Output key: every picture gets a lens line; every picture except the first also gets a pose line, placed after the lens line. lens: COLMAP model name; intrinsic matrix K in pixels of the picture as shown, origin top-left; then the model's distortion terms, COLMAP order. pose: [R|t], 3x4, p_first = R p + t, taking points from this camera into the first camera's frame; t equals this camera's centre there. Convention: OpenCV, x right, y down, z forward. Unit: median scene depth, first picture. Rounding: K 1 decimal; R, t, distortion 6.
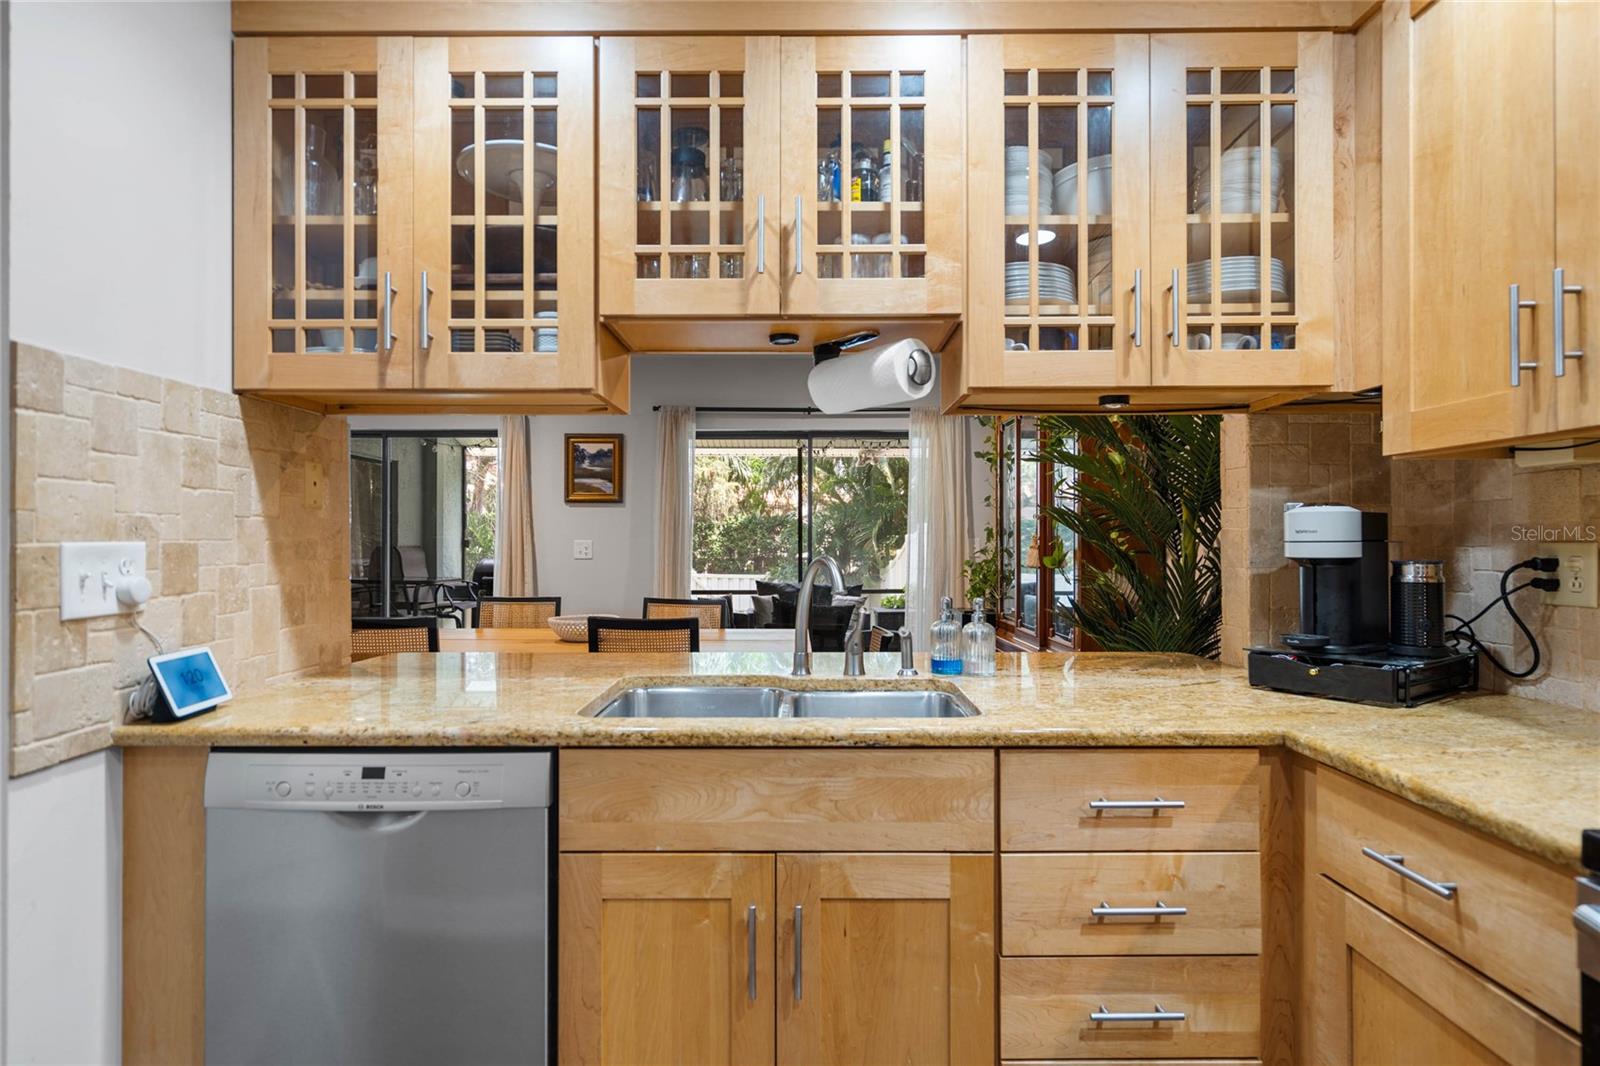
lens RADIAL K [[856.4, 0, 798.5], [0, 856.4, 539.7], [0, 0, 1]] dist [0.005350, 0.001530]
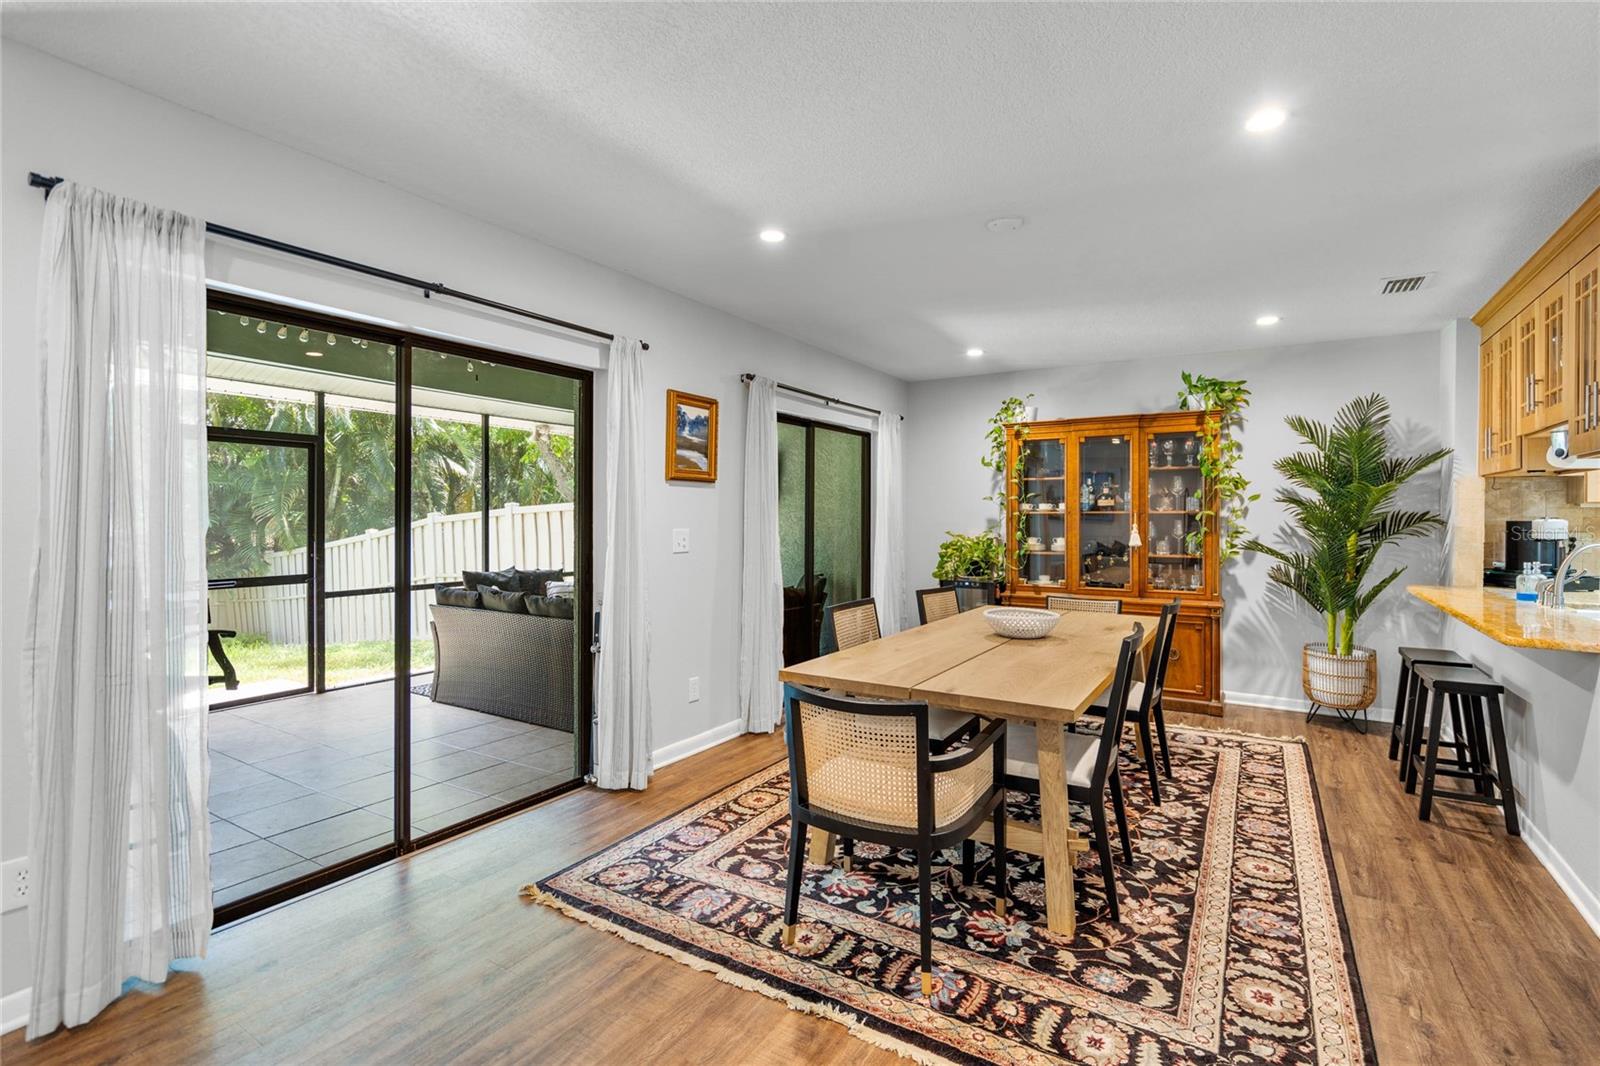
lens RADIAL K [[729.2, 0, 806.9], [0, 729.2, 521.7], [0, 0, 1]] dist [-0.000650, 0.000269]
pose [[0.524909, -0.004043, 0.851149, -2.487420], [-0.004444, 0.999962, 0.007490, -0.036717], [-0.851146, -0.007715, 0.524872, 1.803782]]
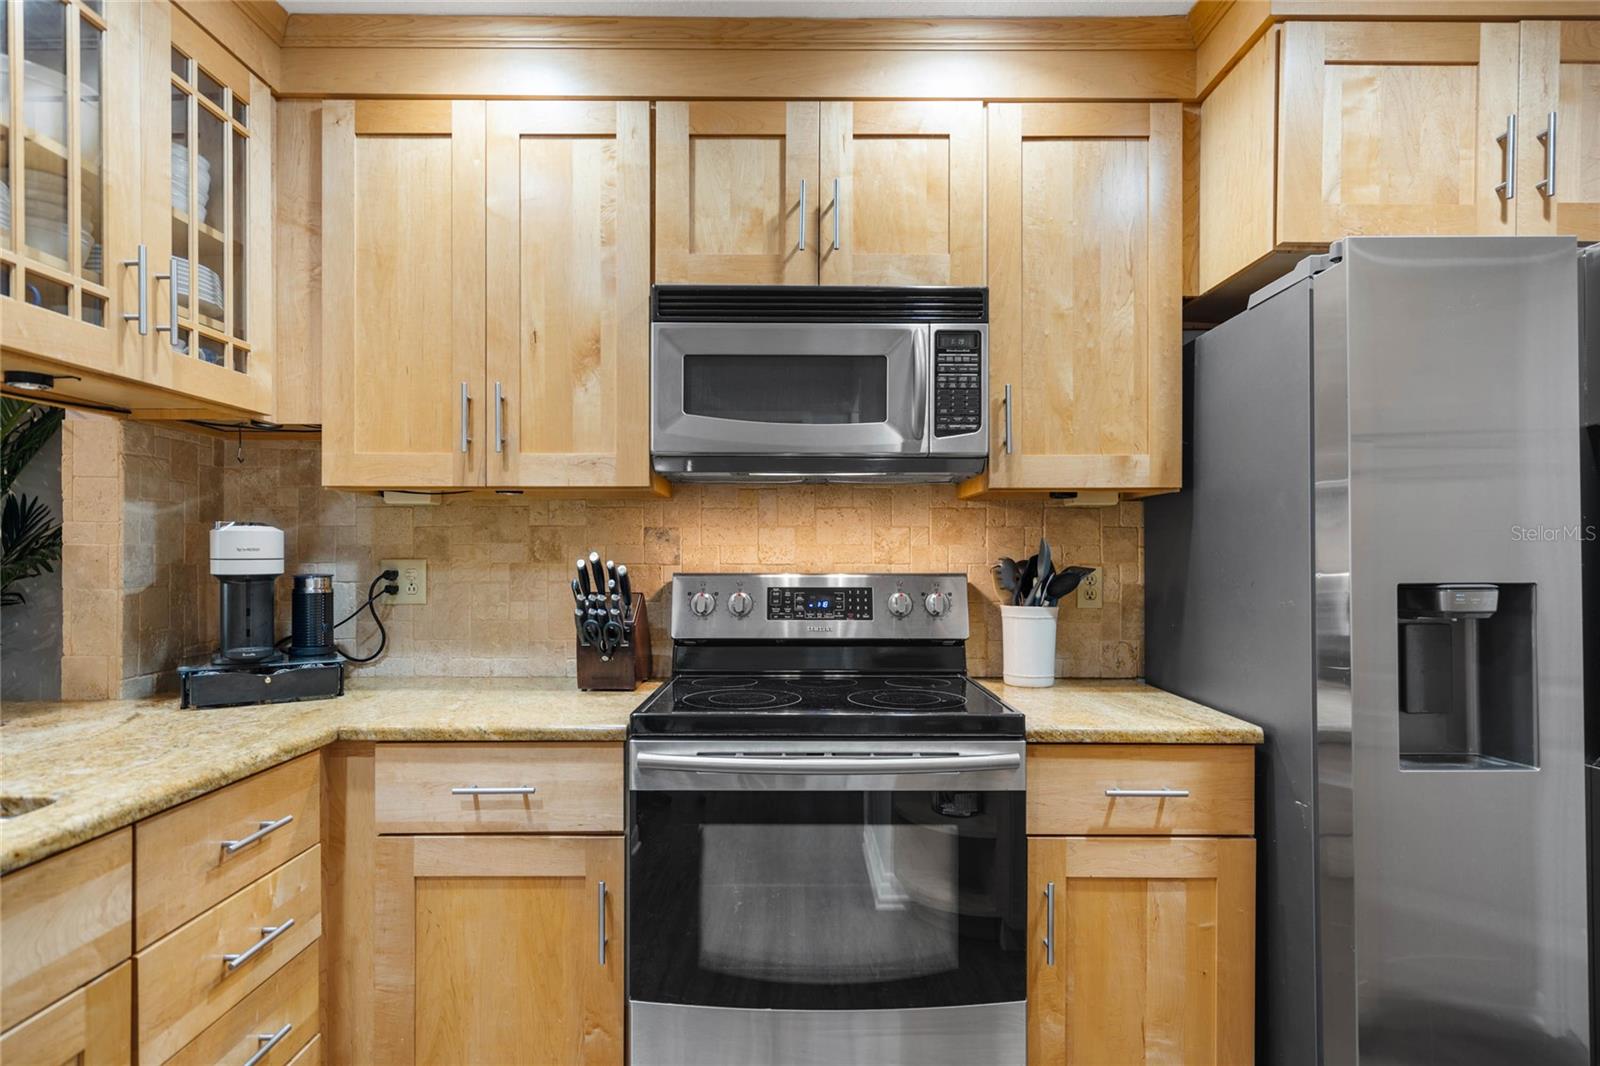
lens RADIAL K [[856.4, 0, 808.2], [0, 856.4, 563.3], [0, 0, 1]] dist [0.005350, 0.001530]
pose [[-0.017386, -0.006921, 0.999825, -0.482329], [0.000203, 0.999976, 0.006926, 0.000262], [-0.999849, 0.000323, -0.017384, 0.338830]]
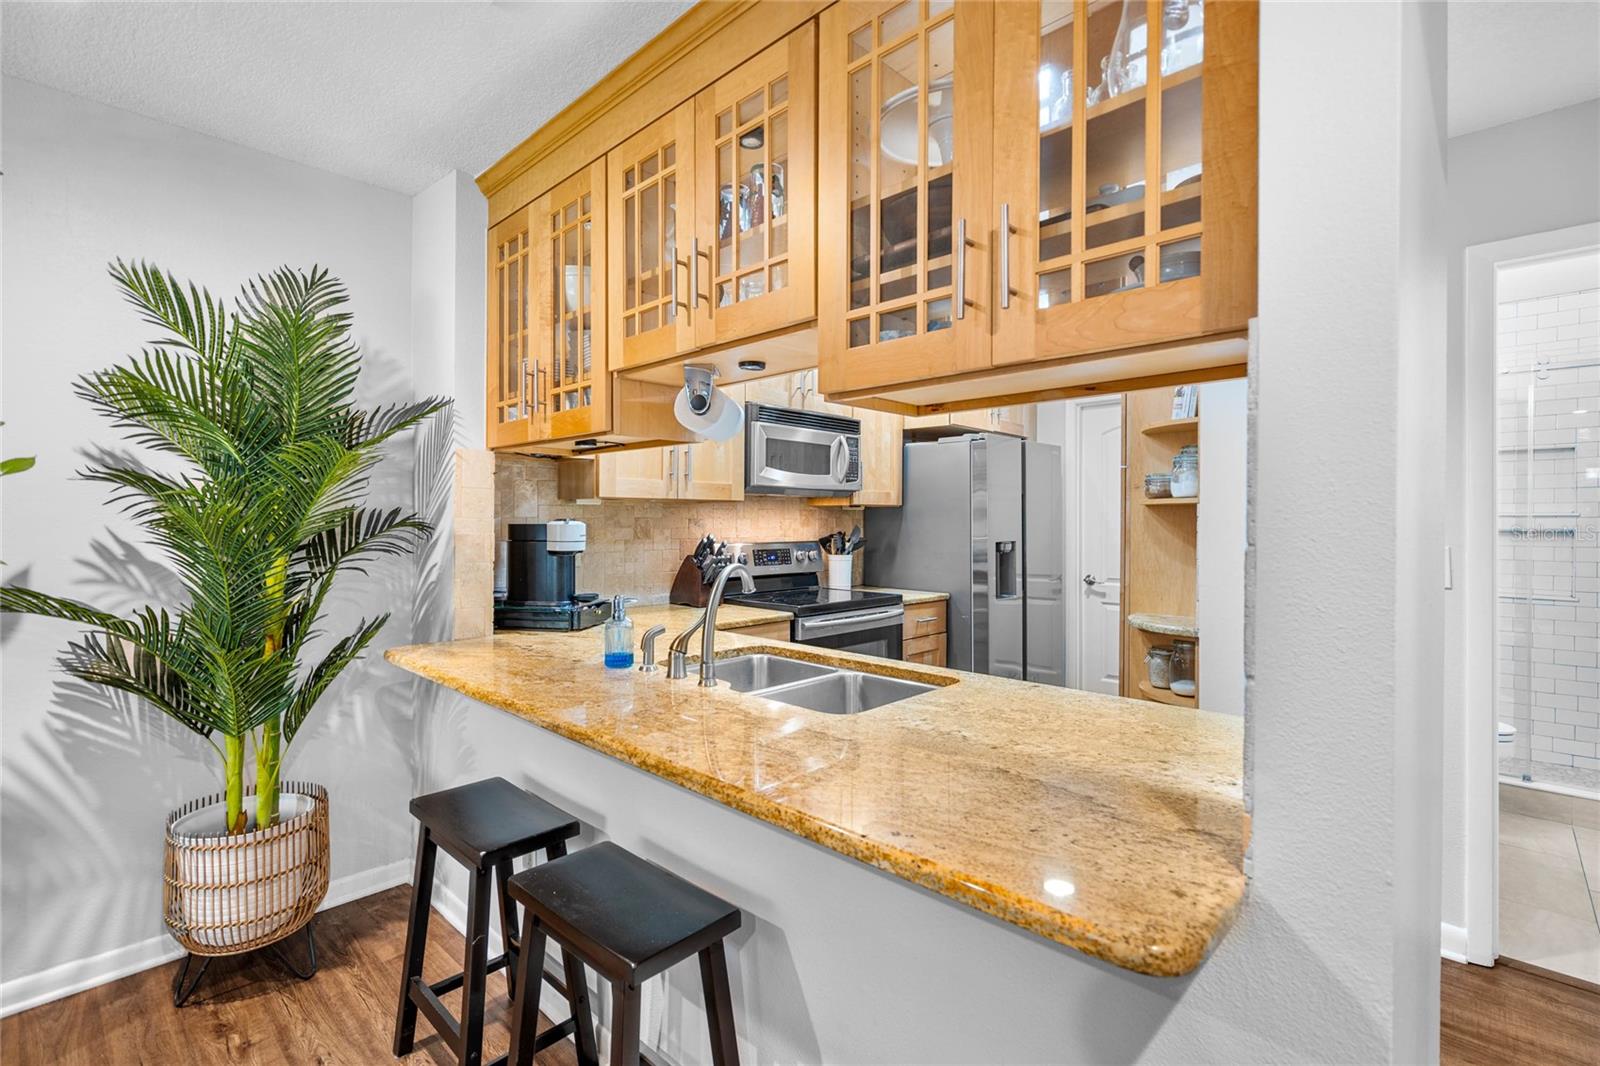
lens RADIAL K [[729.2, 0, 800.5], [0, 729.2, 522.6], [0, 0, 1]] dist [-0.000650, 0.000269]
pose [[-0.730928, -0.003042, 0.682448, -0.767679], [-0.001106, 0.999994, 0.003273, -0.041010], [-0.682453, 0.001638, -0.730927, 1.805515]]
